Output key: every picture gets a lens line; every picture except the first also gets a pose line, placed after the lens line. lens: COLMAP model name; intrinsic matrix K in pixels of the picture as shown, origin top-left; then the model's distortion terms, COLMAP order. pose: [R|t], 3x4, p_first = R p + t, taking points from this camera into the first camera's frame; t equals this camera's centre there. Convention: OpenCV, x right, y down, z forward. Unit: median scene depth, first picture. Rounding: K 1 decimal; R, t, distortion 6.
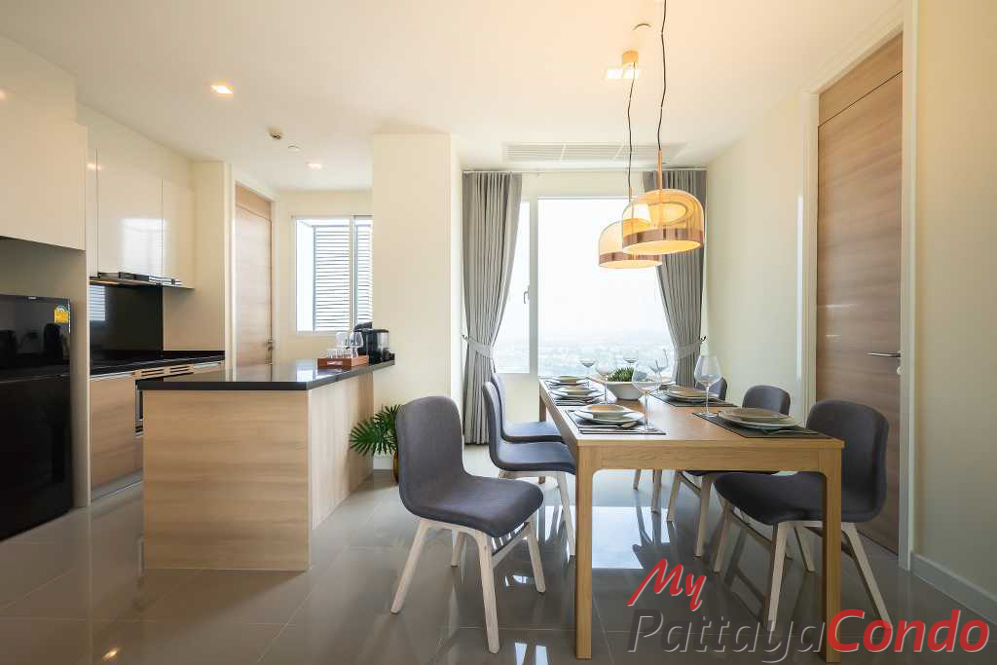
lens RADIAL K [[463.8, 0, 498.5], [0, 463.8, 333.6], [0, 0, 1]] dist [-0.001316, 0.000176]
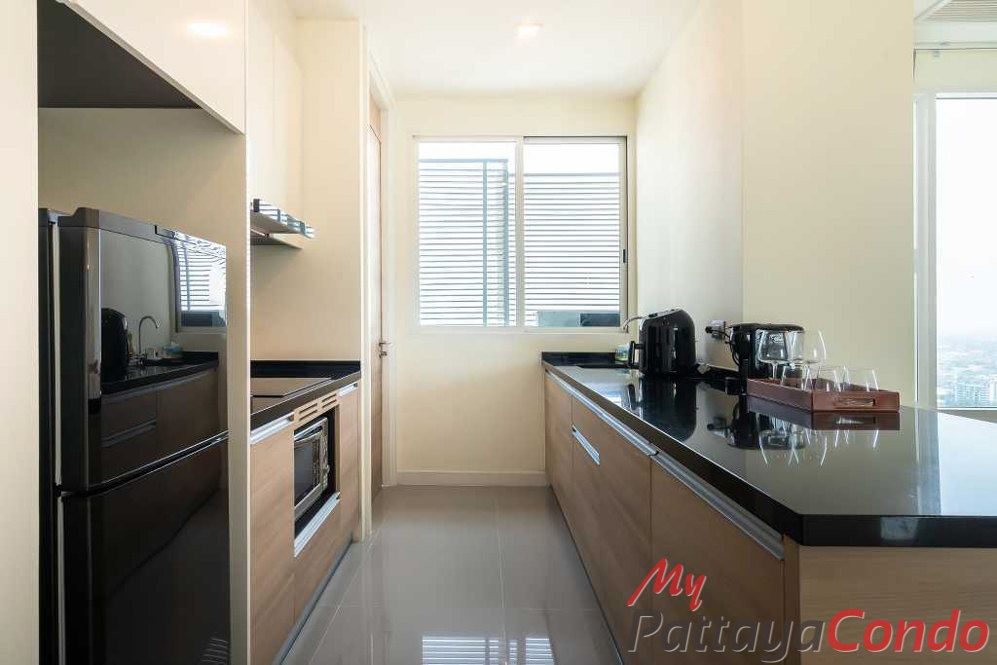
lens RADIAL K [[564.9, 0, 497.1], [0, 564.9, 328.7], [0, 0, 1]] dist [0.000994, 0.000069]
pose [[0.998555, 0.002926, 0.053664, -0.528825], [-0.003066, 0.999992, 0.002520, -0.005480], [-0.053657, -0.002681, 0.998556, 0.363374]]
